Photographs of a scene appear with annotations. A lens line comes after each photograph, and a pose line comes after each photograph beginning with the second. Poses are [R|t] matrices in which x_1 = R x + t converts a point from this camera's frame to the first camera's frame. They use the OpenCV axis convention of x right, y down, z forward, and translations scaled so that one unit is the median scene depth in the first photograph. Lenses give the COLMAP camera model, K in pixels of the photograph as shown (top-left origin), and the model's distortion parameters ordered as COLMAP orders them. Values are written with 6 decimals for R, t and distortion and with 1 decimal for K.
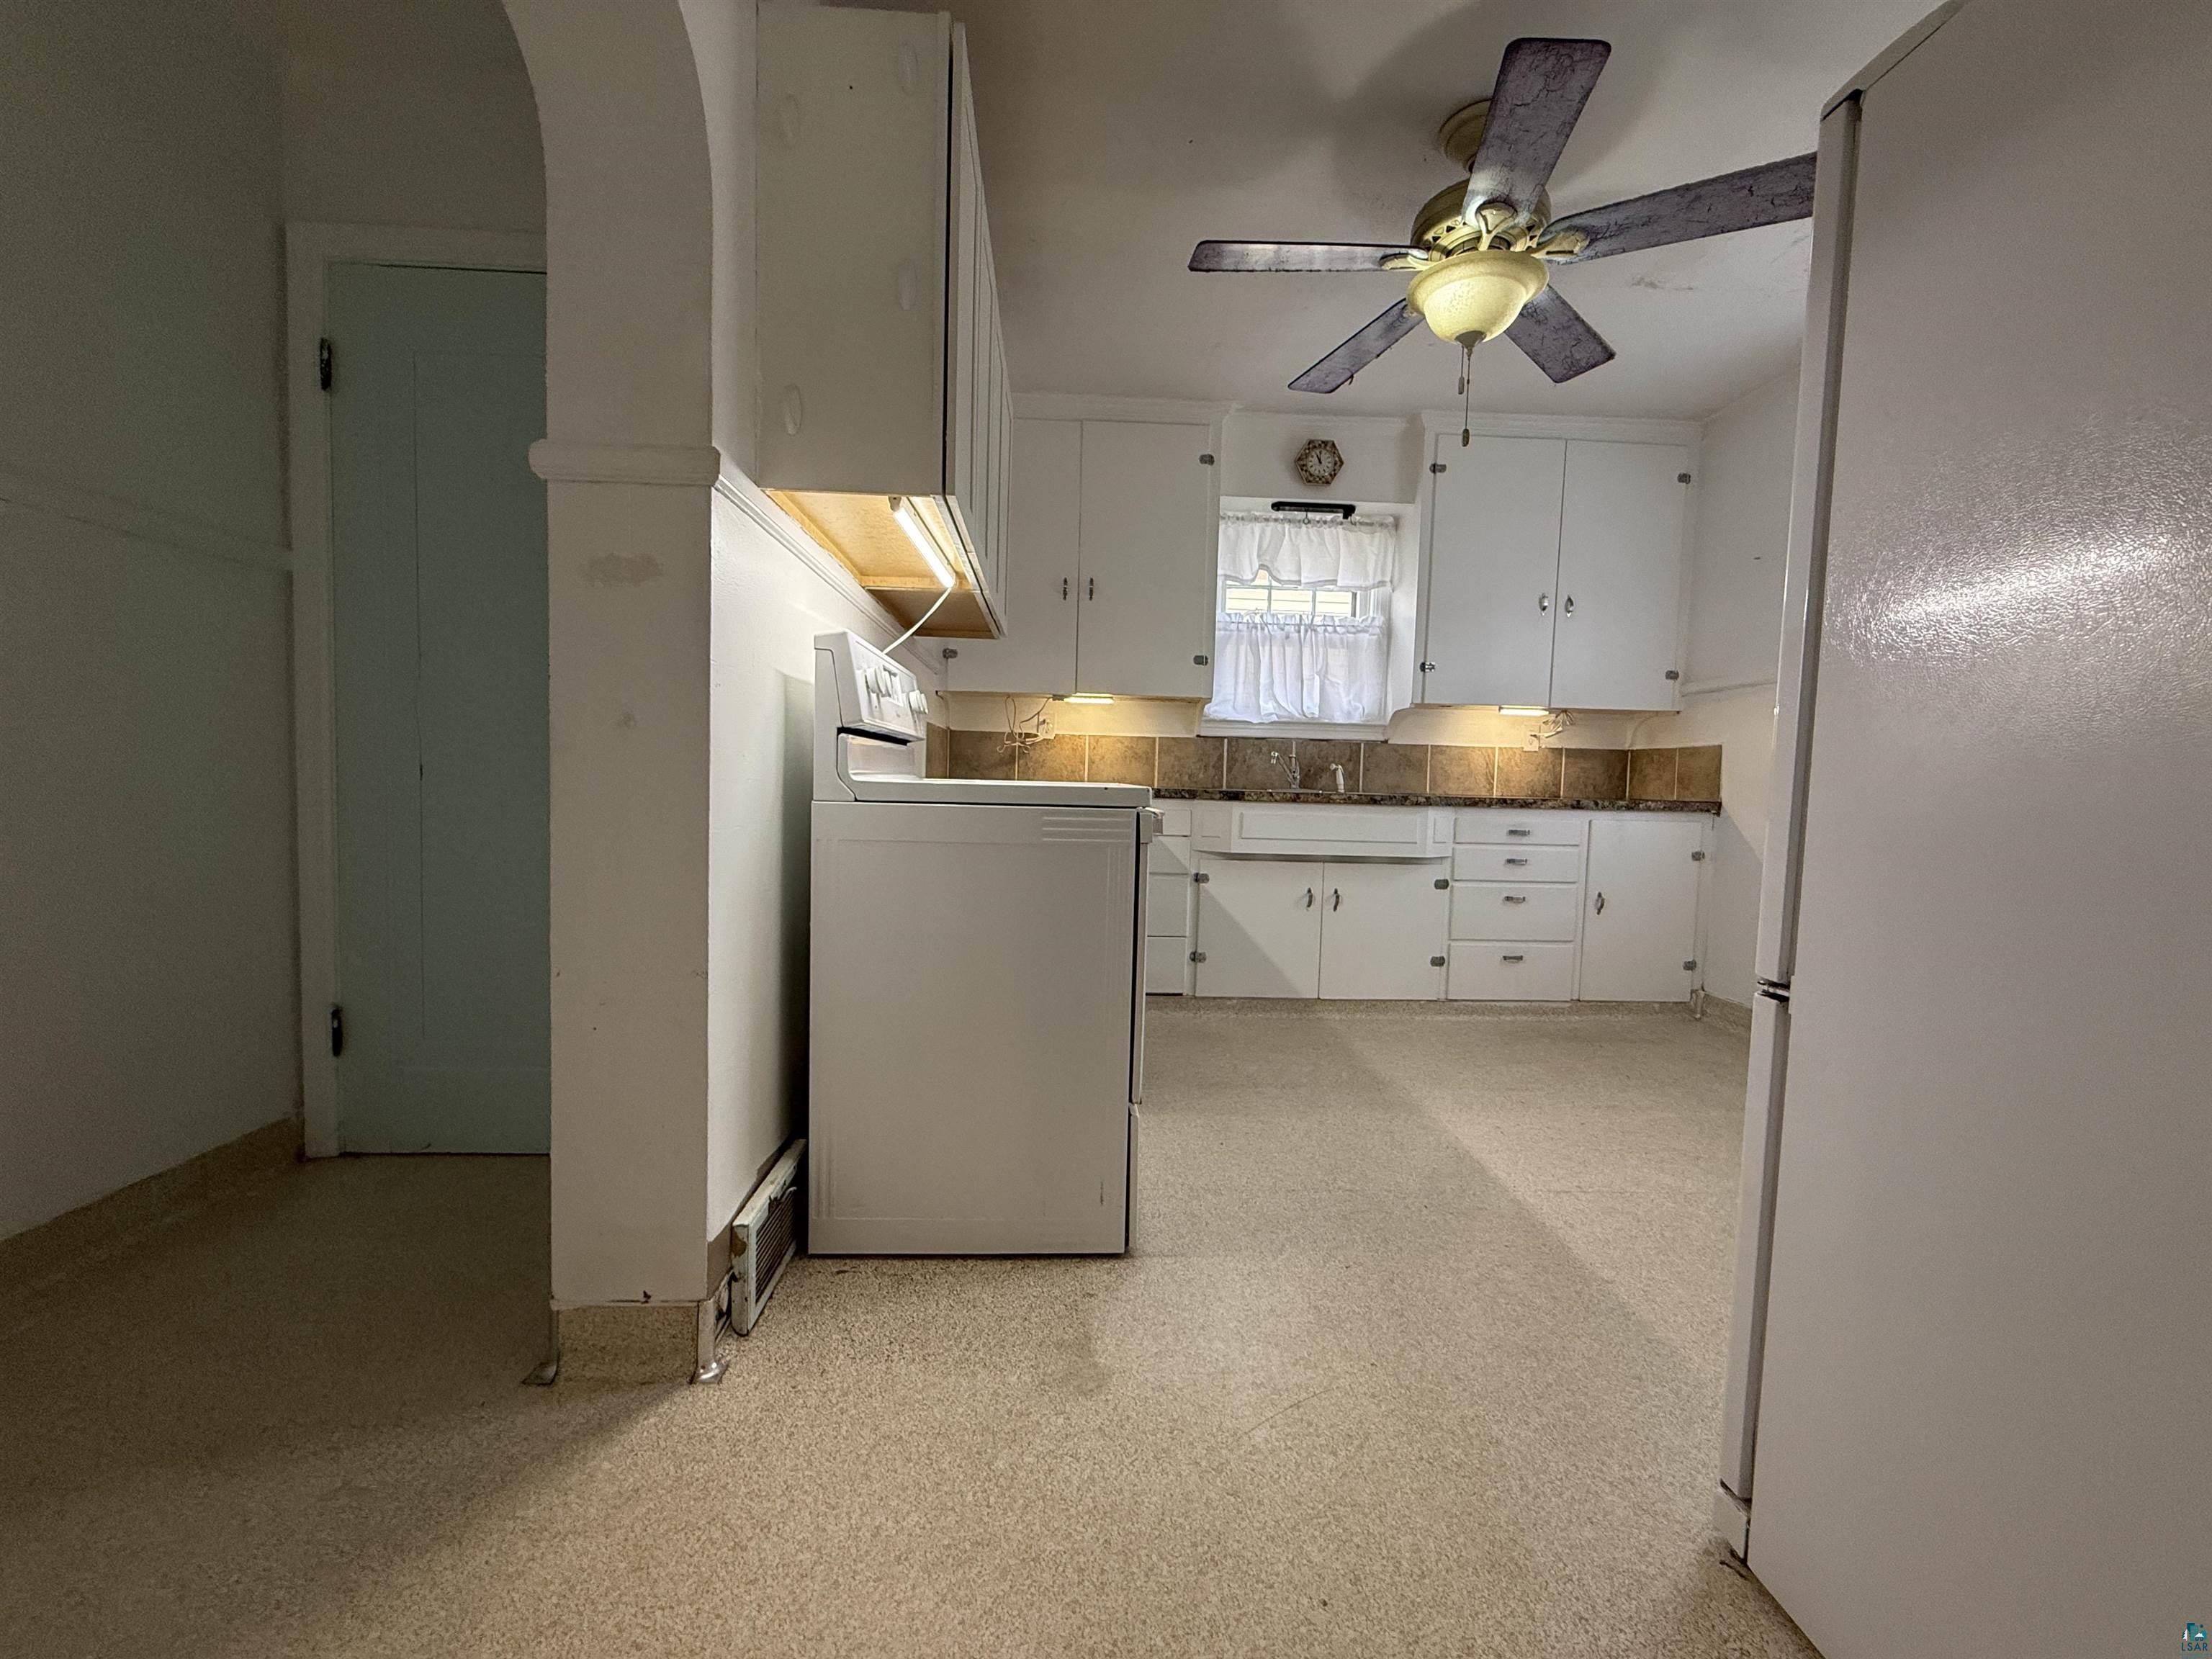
lens RADIAL K [[877.9, 0, 1093.9], [0, 877.9, 830.8], [0, 0, 1]] dist [-0.001965, 0.000596]
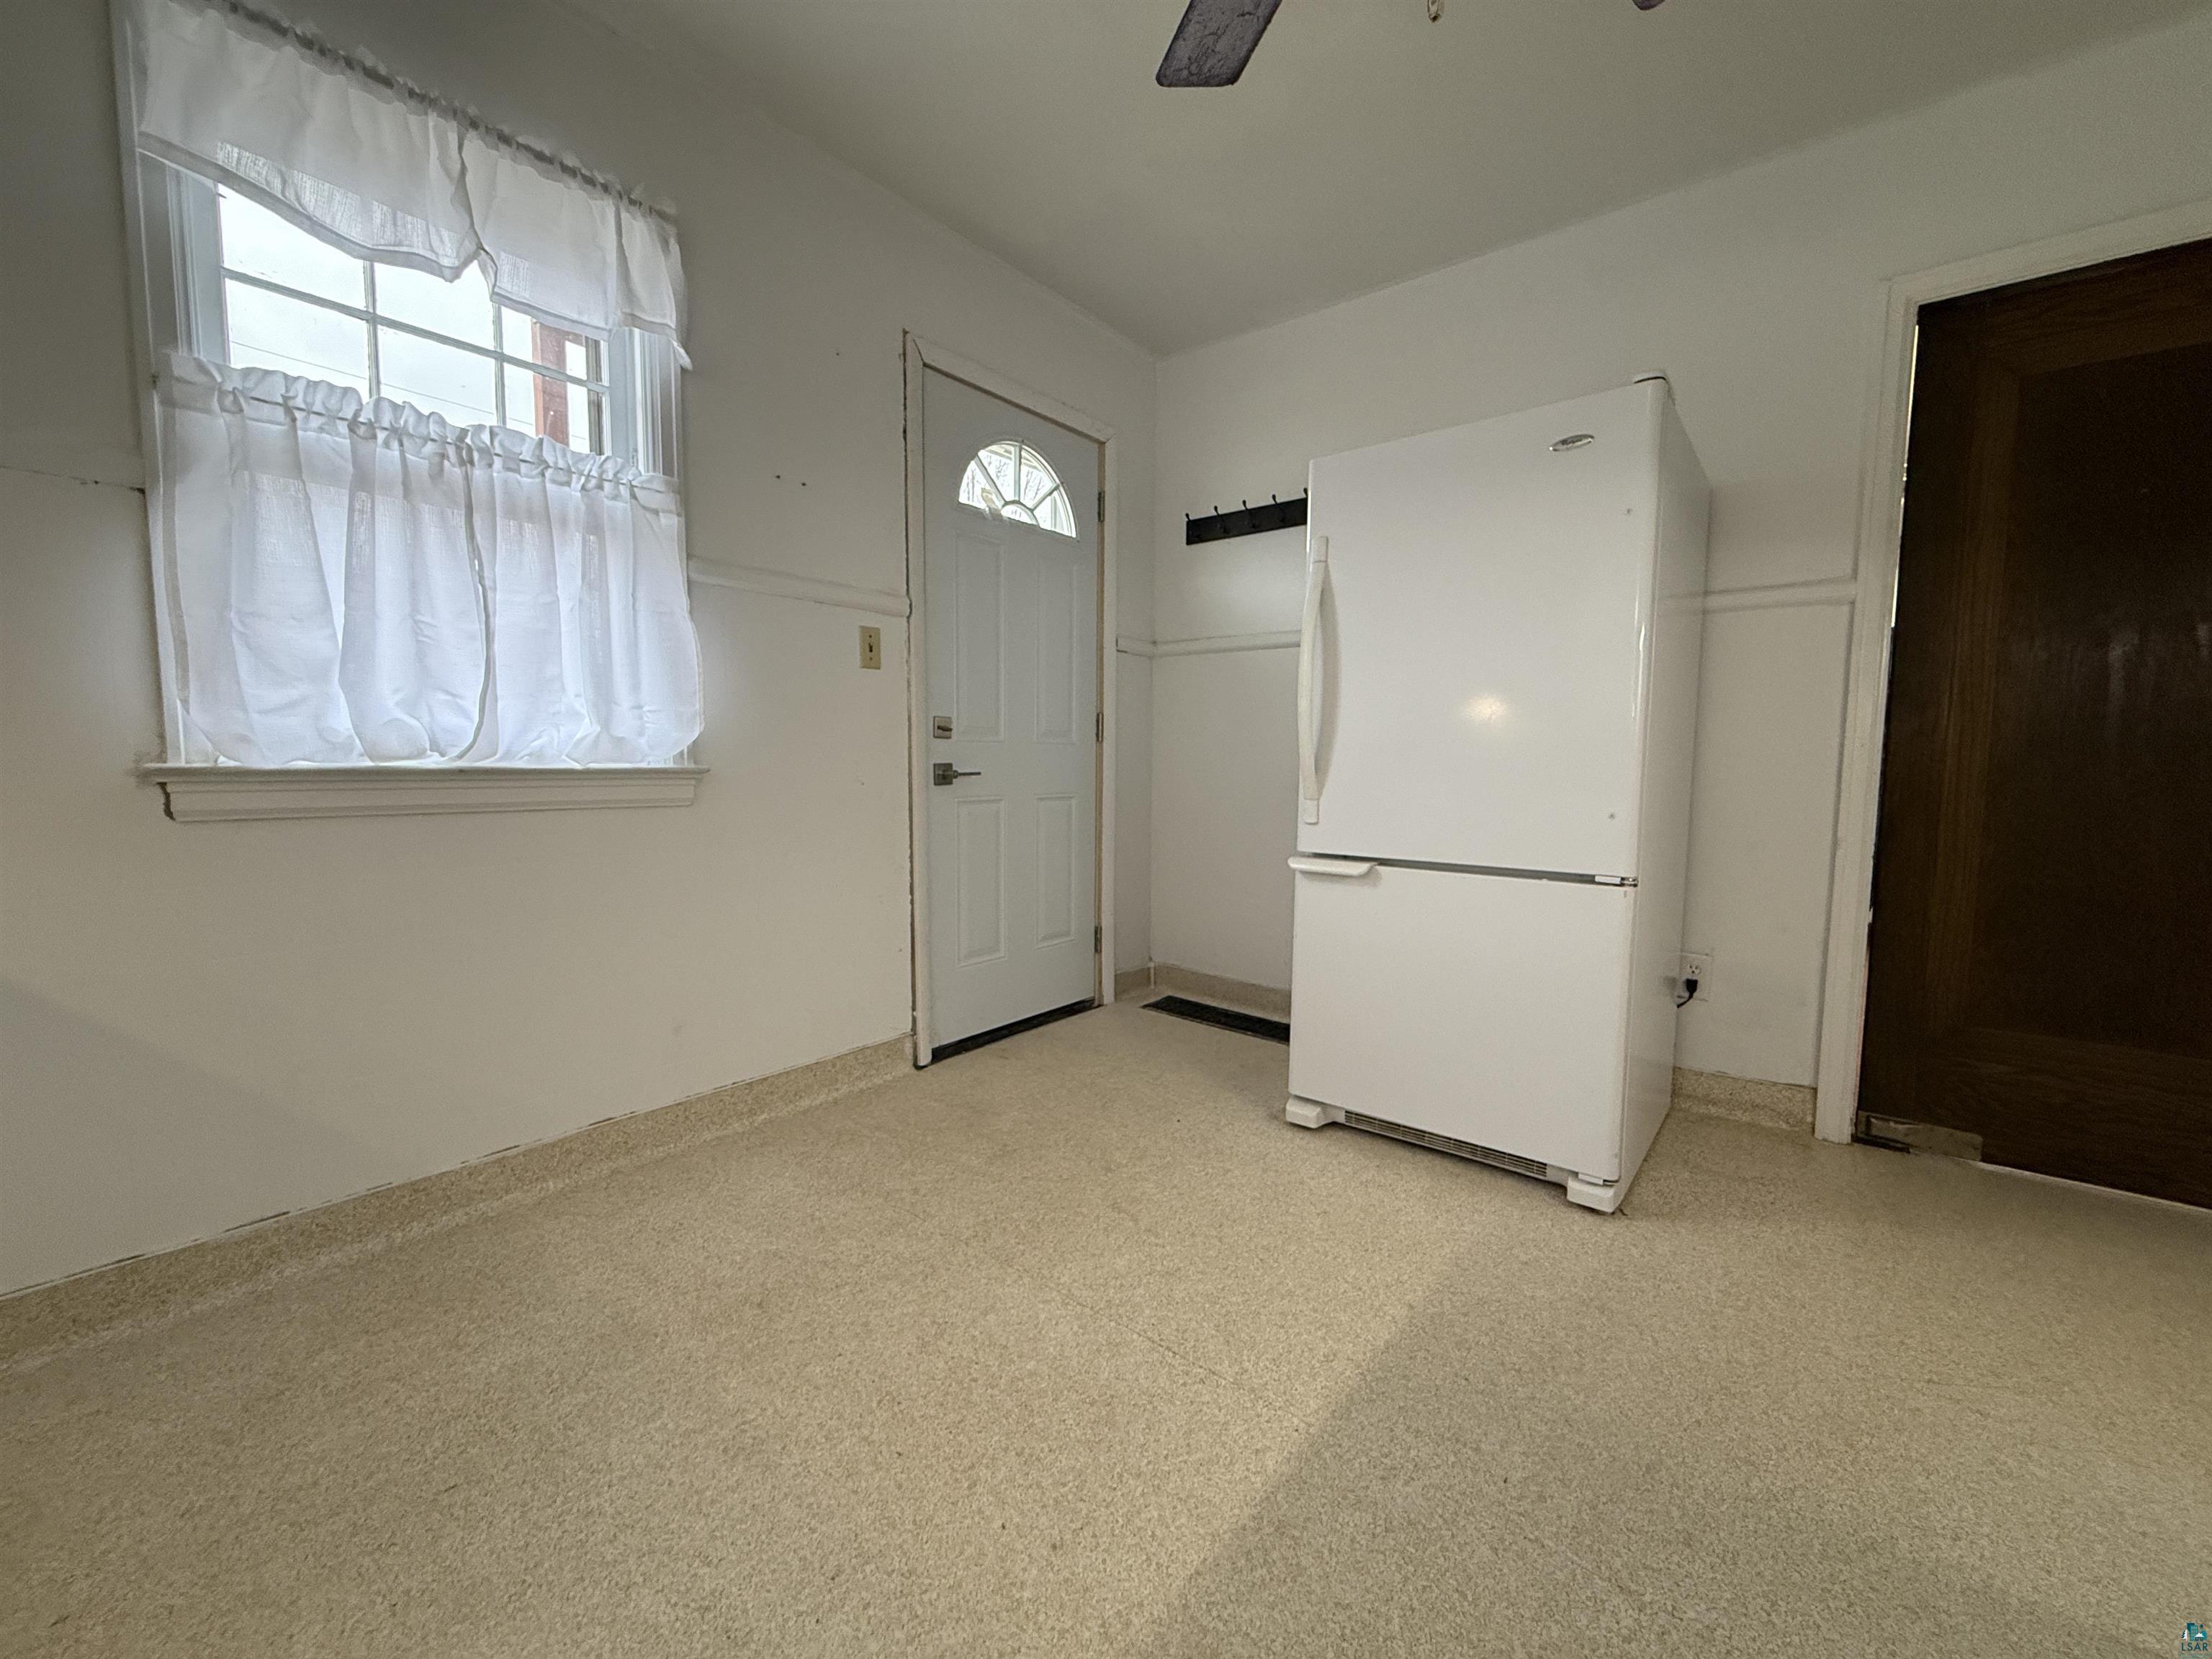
lens RADIAL K [[877.9, 0, 1107.1], [0, 877.9, 832.9], [0, 0, 1]] dist [-0.001965, 0.000596]
pose [[-0.754749, -0.082708, 0.650780, 0.125207], [0.012357, 0.990052, 0.140157, -0.047888], [-0.655898, 0.113824, -0.746218, 0.842064]]
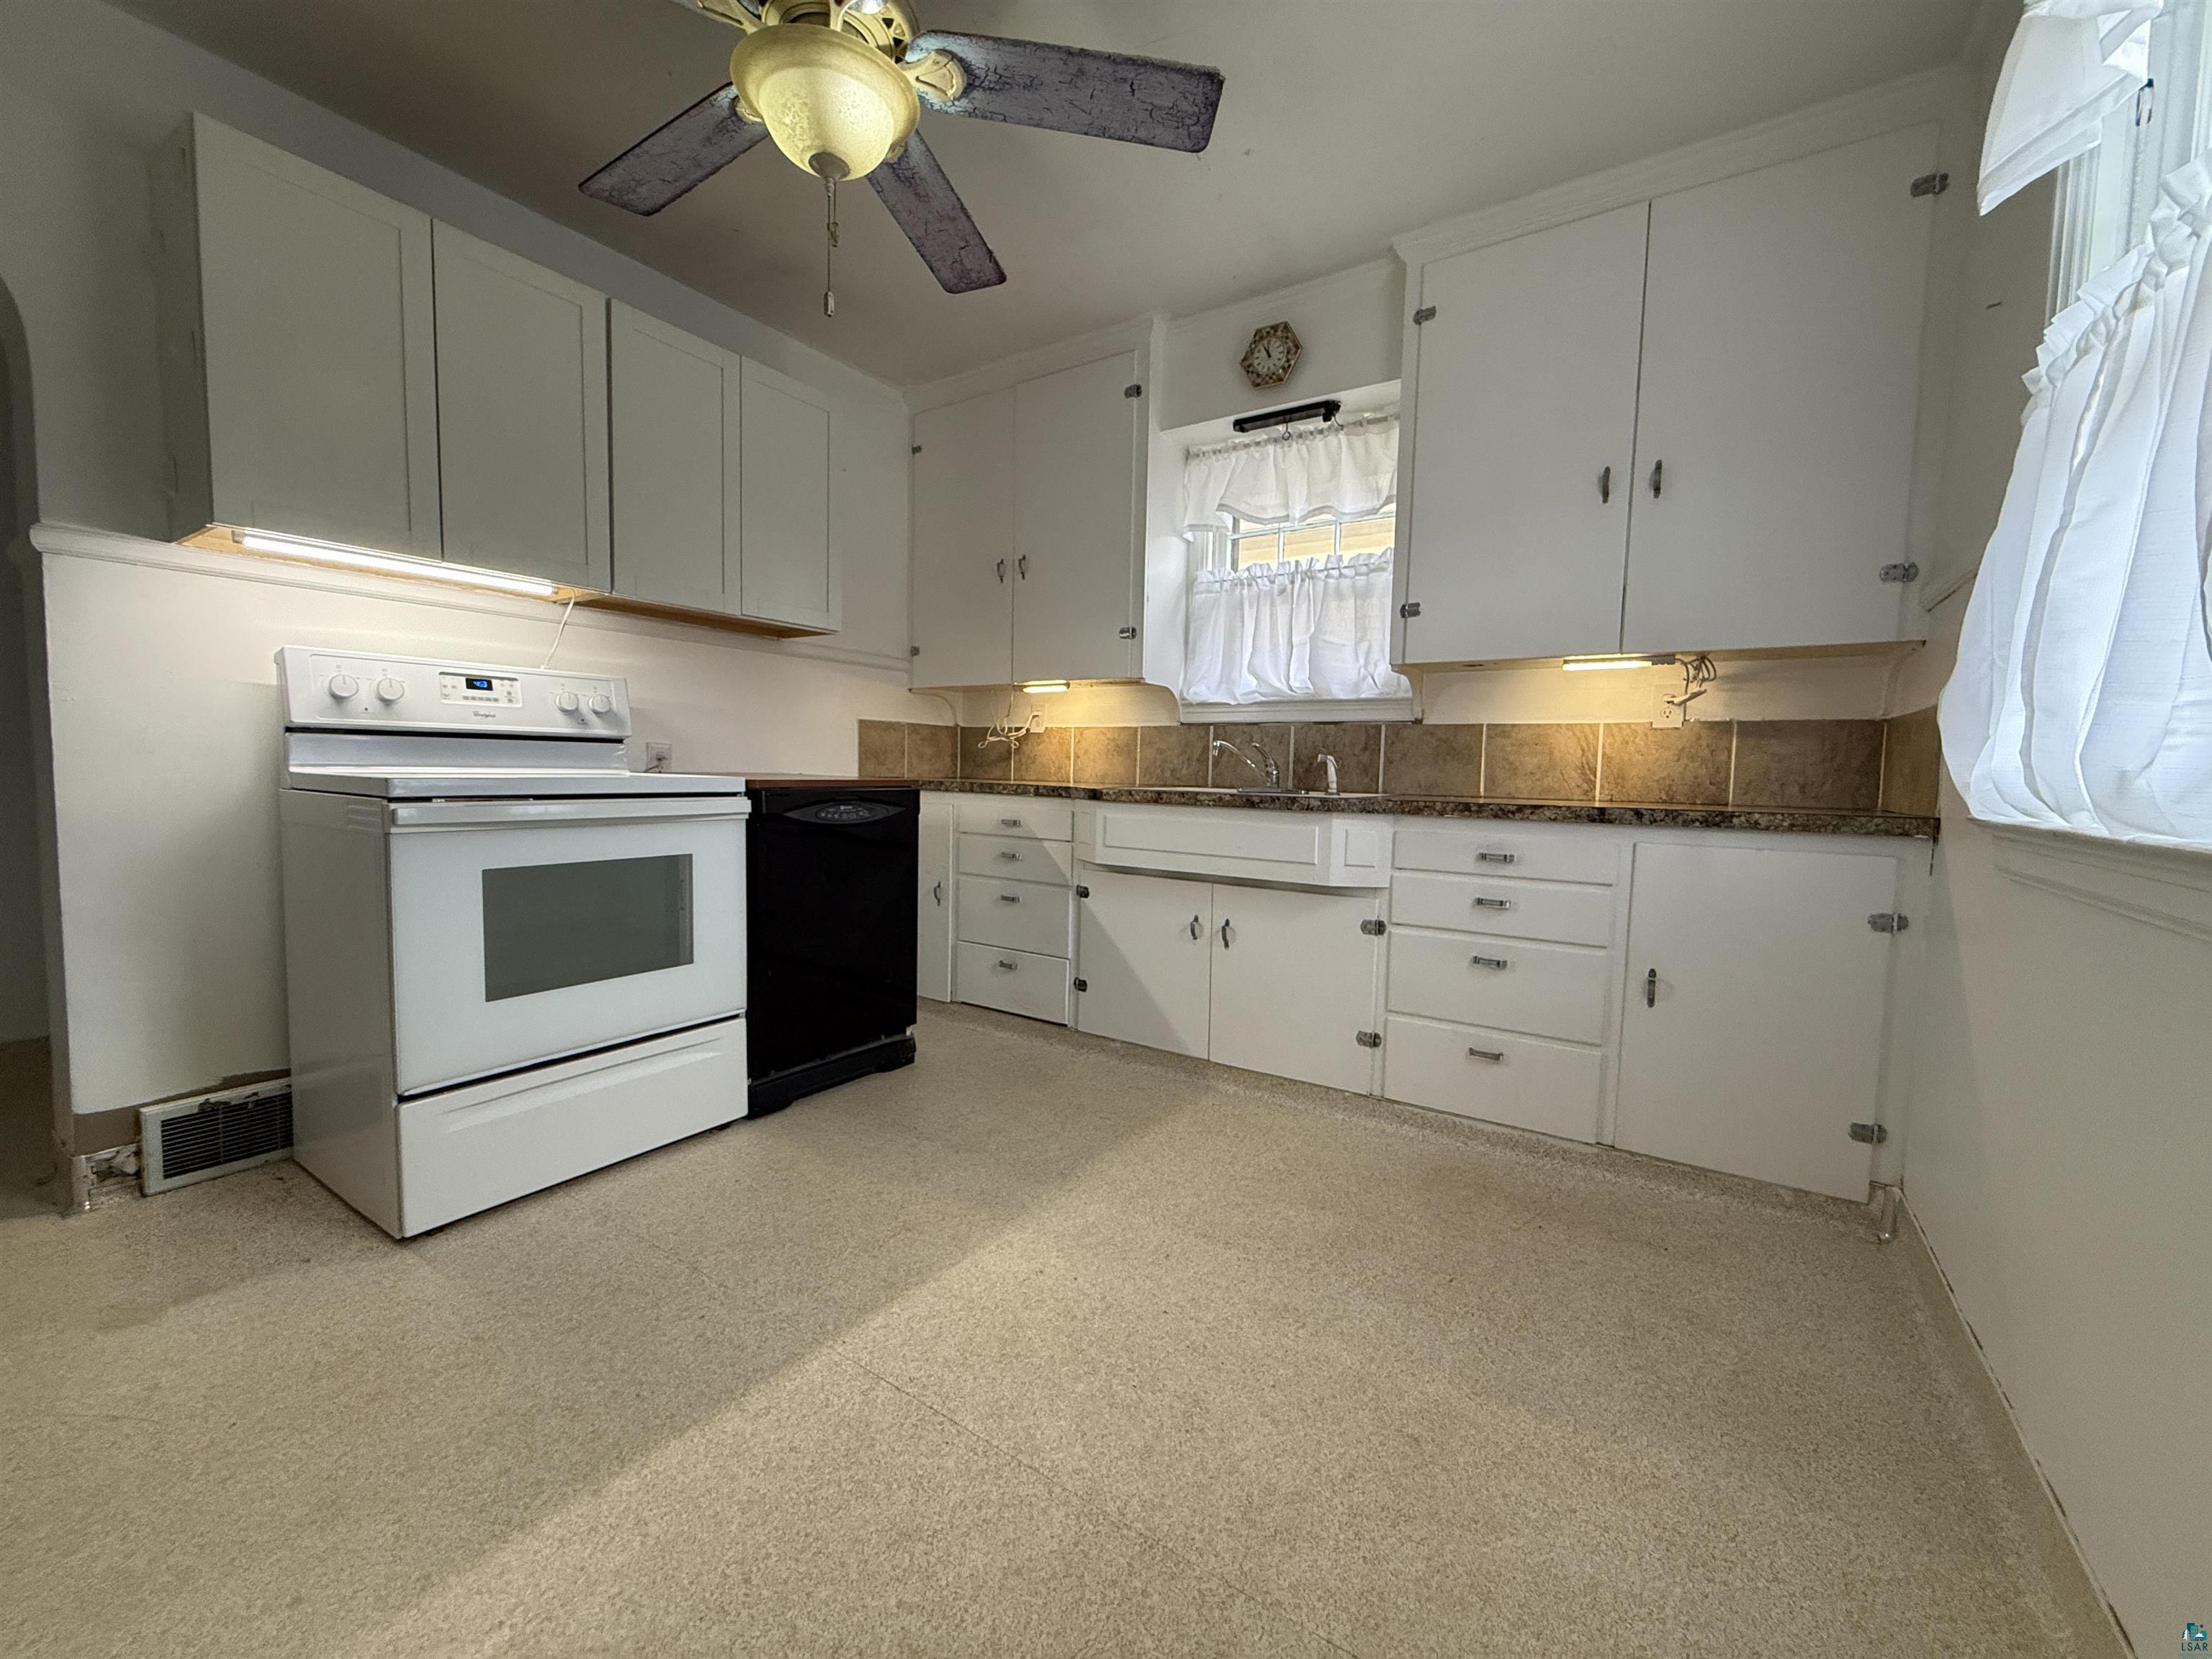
lens RADIAL K [[877.9, 0, 1105.0], [0, 877.9, 830.4], [0, 0, 1]] dist [-0.001965, 0.000596]
pose [[0.809979, 0.034204, -0.585460, 0.595191], [-0.036743, 0.999296, 0.007547, -0.011433], [0.585306, 0.015399, 0.810666, 0.307764]]
